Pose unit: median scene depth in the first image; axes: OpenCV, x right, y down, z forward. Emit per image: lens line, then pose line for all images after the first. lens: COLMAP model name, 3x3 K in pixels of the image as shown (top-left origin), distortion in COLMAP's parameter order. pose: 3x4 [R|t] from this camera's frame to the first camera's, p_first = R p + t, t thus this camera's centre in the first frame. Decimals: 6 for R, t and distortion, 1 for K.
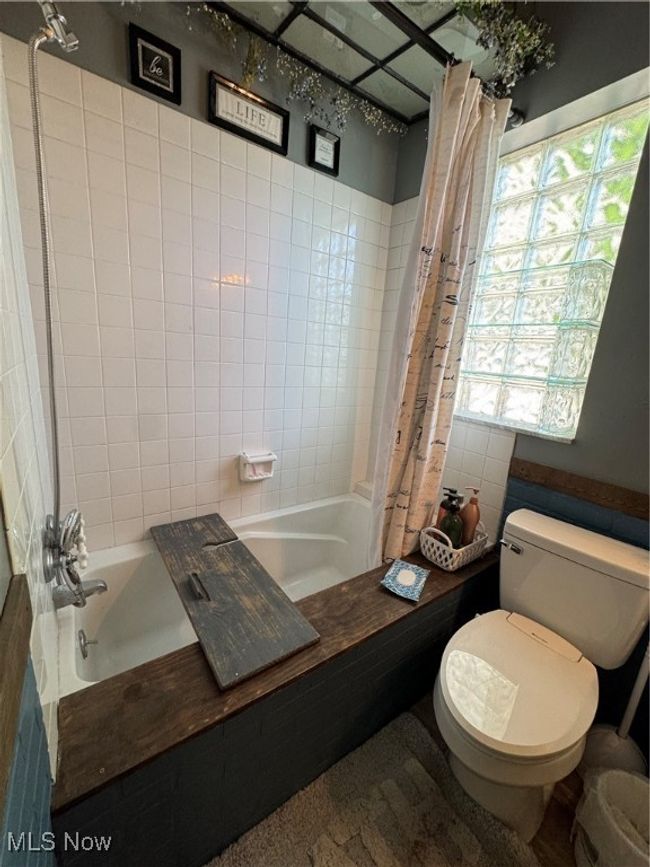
lens RADIAL K [[348.6, 0, 324.3], [0, 348.6, 434.3], [0, 0, 1]] dist [-0.004313, 0.000325]
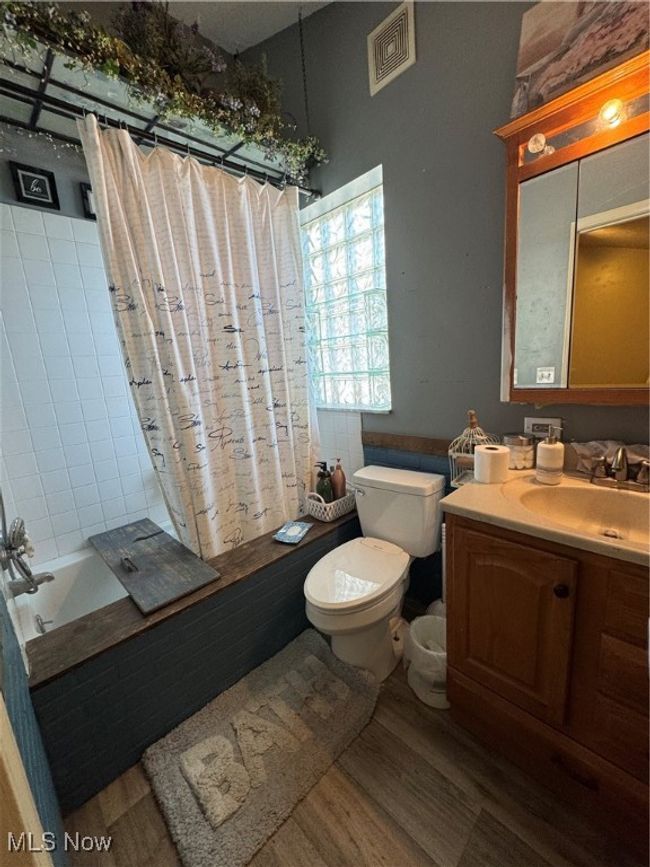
lens RADIAL K [[348.6, 0, 325.8], [0, 348.6, 435.3], [0, 0, 1]] dist [-0.004313, 0.000325]
pose [[0.977709, -0.168394, 0.125416, 0.273462], [0.173166, 0.984492, -0.028093, 0.115865], [-0.118740, 0.049185, 0.991706, -0.403740]]
